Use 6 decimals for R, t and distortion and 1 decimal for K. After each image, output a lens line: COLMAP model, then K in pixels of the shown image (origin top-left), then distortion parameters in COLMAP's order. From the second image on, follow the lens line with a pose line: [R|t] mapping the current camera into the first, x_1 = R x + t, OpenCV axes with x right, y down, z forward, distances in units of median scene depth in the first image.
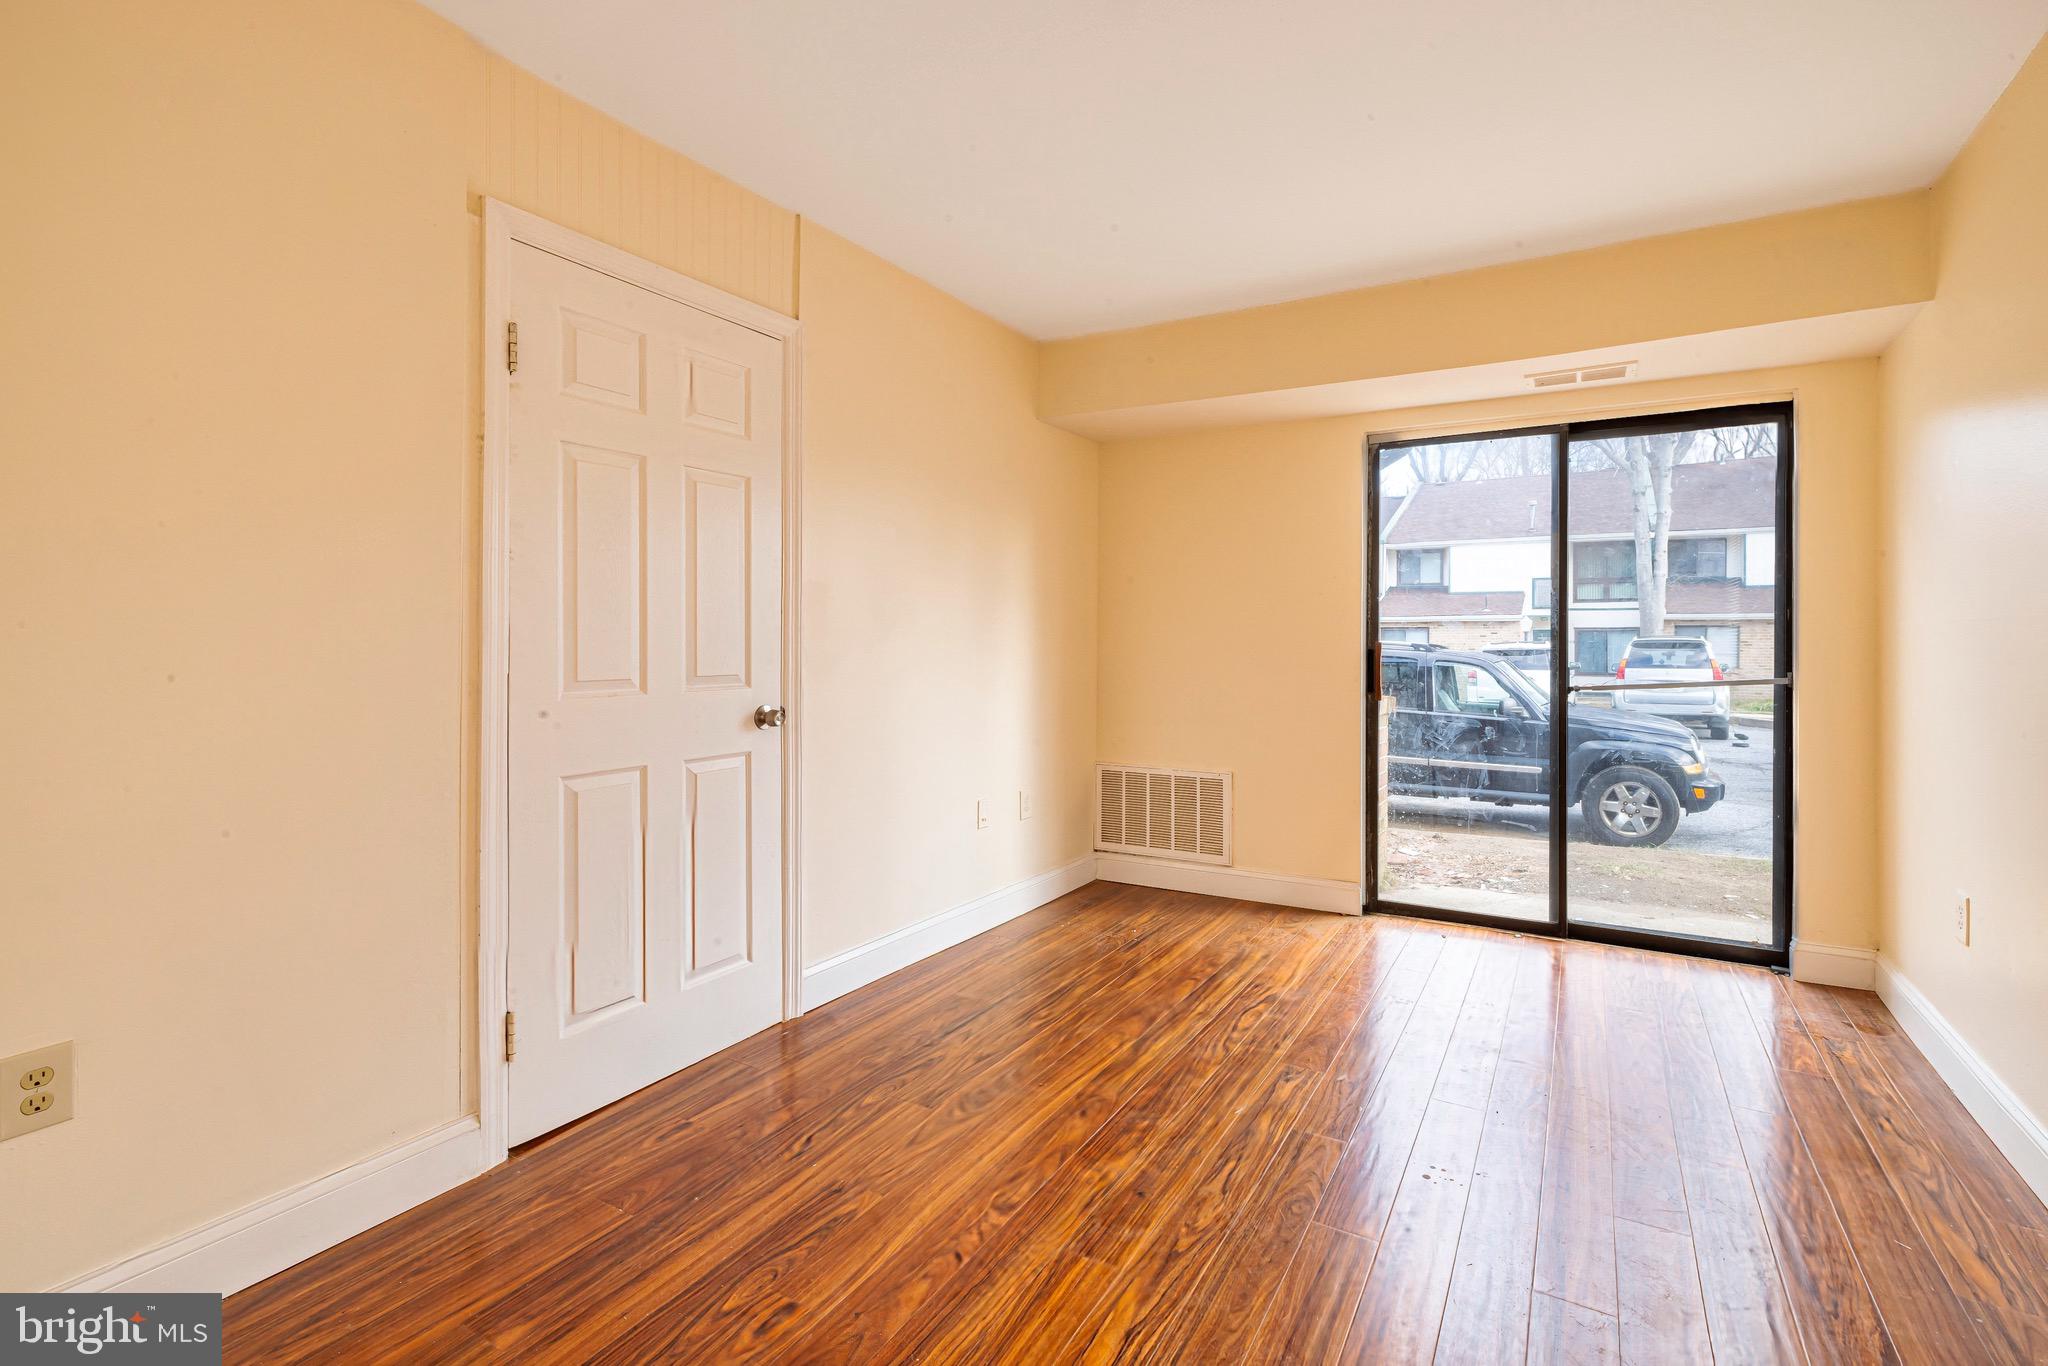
lens RADIAL K [[937.0, 0, 1099.5], [0, 937.0, 659.7], [0, 0, 1]] dist [-0.000271, 0.000270]
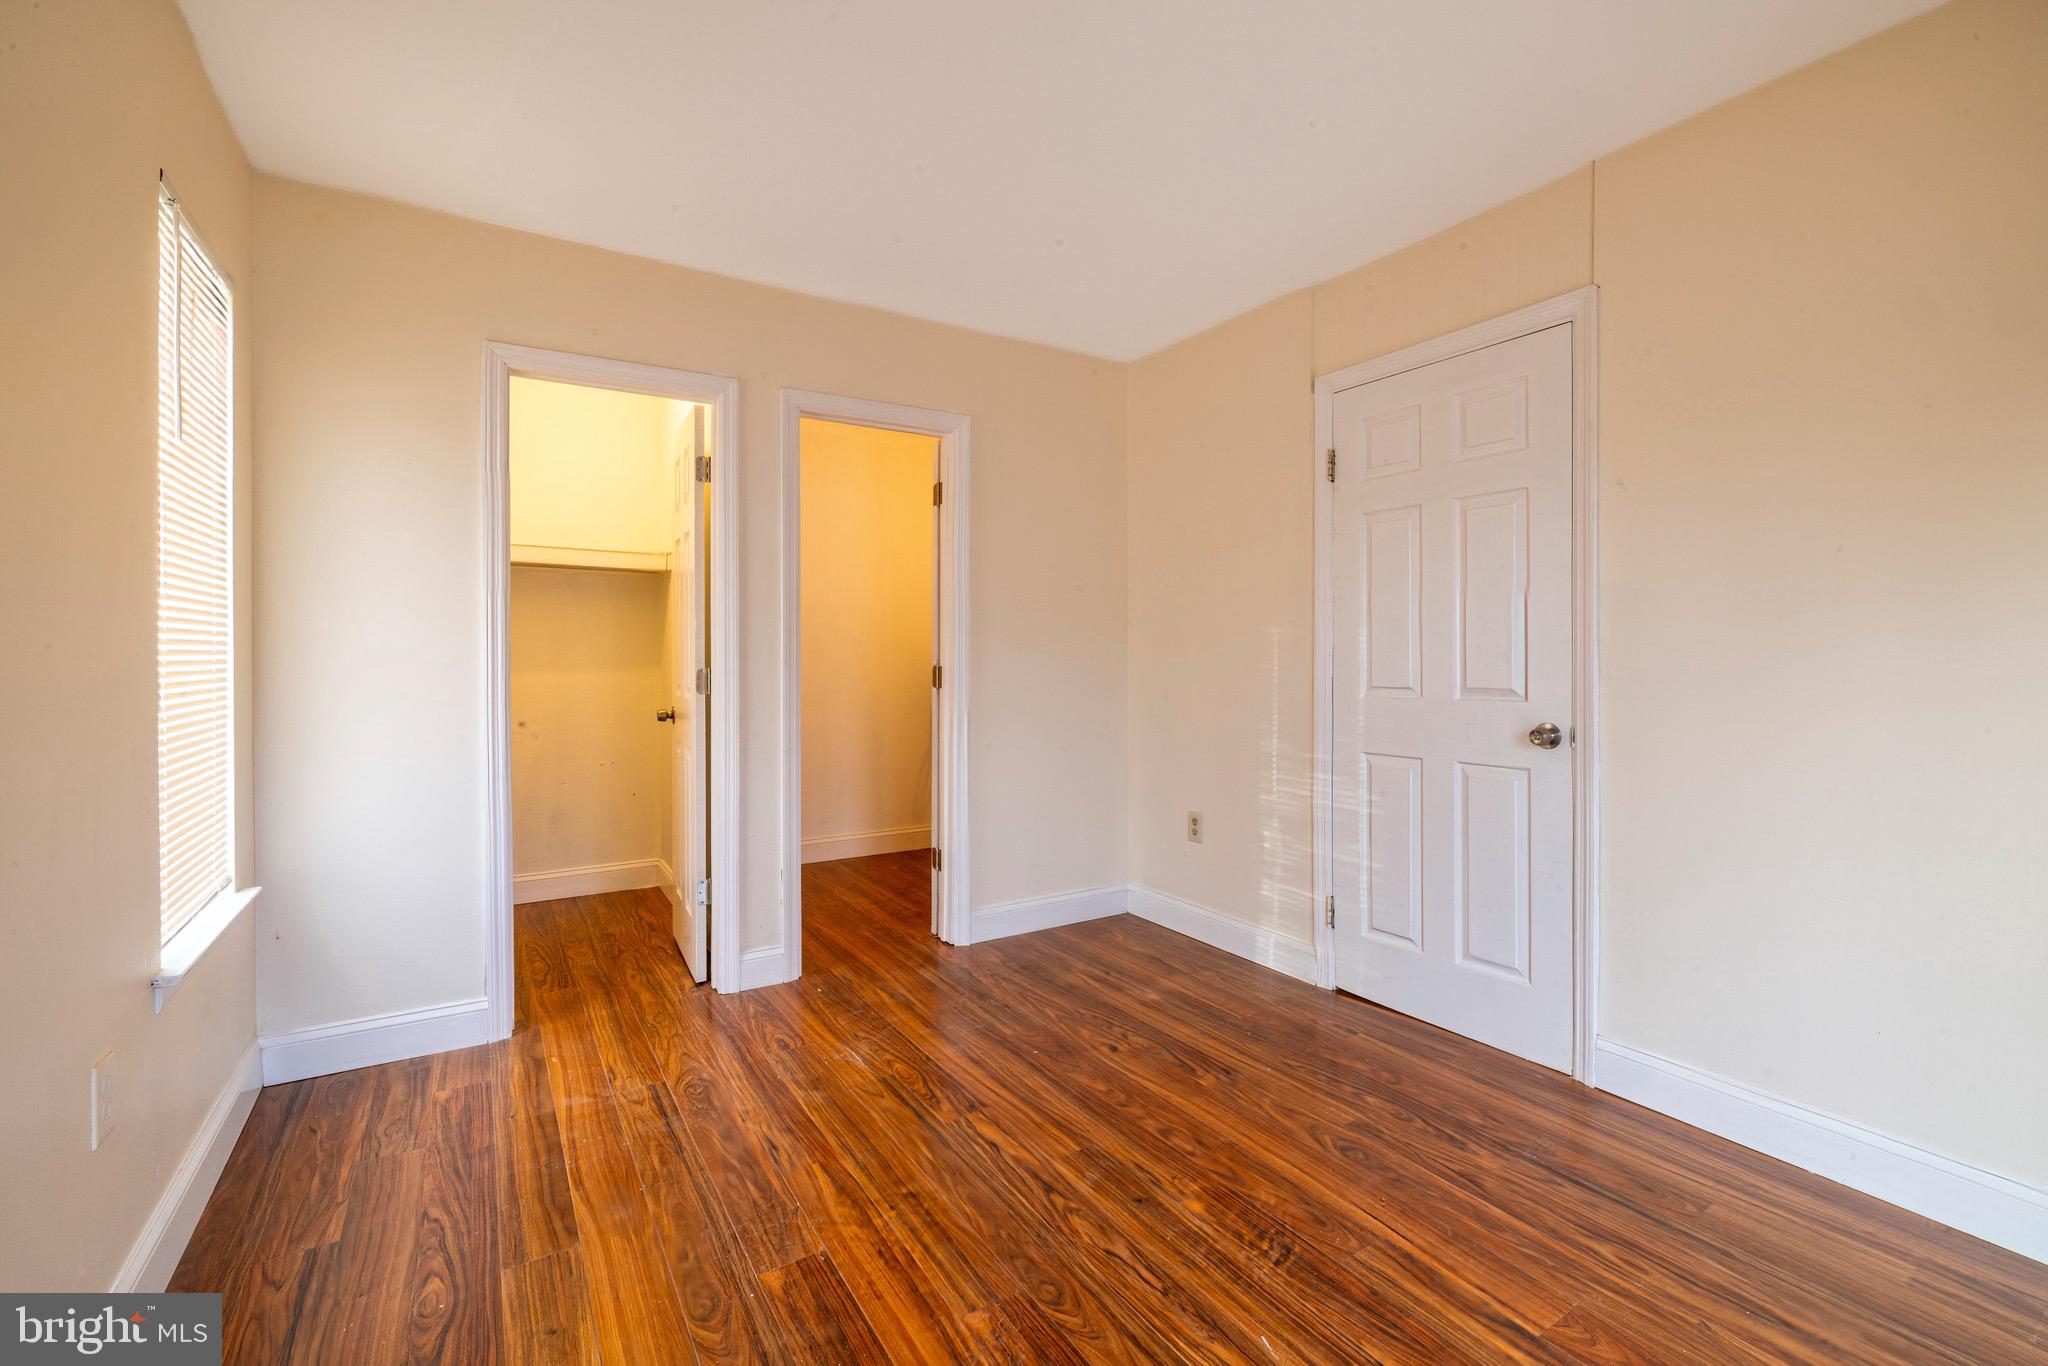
lens RADIAL K [[879.2, 0, 1022.5], [0, 879.2, 653.1], [0, 0, 1]] dist [0.001548, 0.000272]
pose [[-0.509683, -0.001328, -0.860361, 0.909922], [-0.011895, 0.999914, 0.005504, -0.026438], [0.860280, 0.013039, -0.509655, 1.340802]]
